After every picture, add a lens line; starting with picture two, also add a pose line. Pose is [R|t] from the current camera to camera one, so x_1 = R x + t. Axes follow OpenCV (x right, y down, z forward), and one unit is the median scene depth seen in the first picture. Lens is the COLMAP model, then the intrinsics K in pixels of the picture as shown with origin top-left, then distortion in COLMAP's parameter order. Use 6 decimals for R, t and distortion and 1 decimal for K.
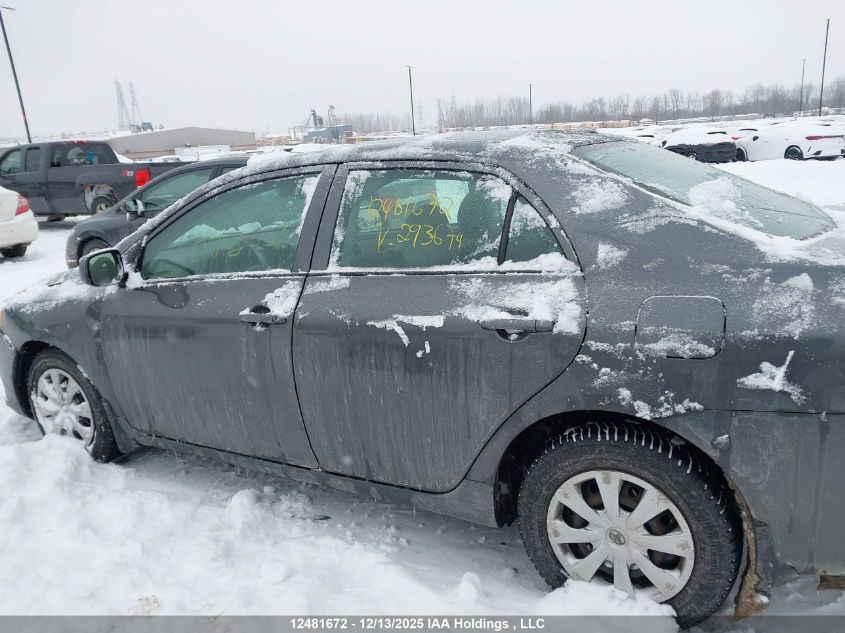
lens RADIAL K [[641.5, 0, 428.7], [0, 641.5, 319.1], [0, 0, 1]] dist [0.013276, 0.000073]
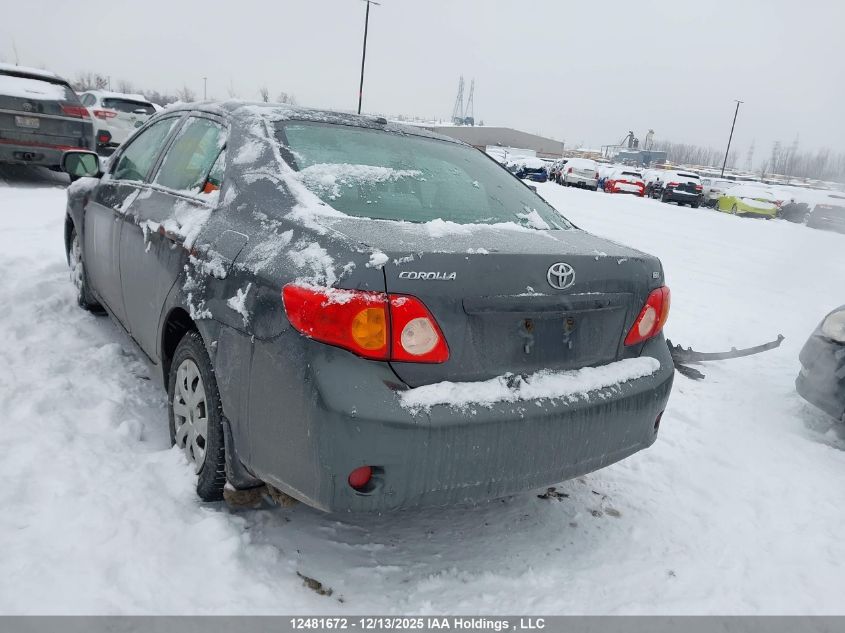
lens RADIAL K [[641.5, 0, 428.7], [0, 641.5, 319.1], [0, 0, 1]] dist [0.013276, 0.000073]
pose [[0.890878, 0.274582, -0.361857, 1.179435], [-0.281180, 0.959000, 0.035449, -0.021910], [0.356755, 0.070166, 0.931559, -0.029137]]
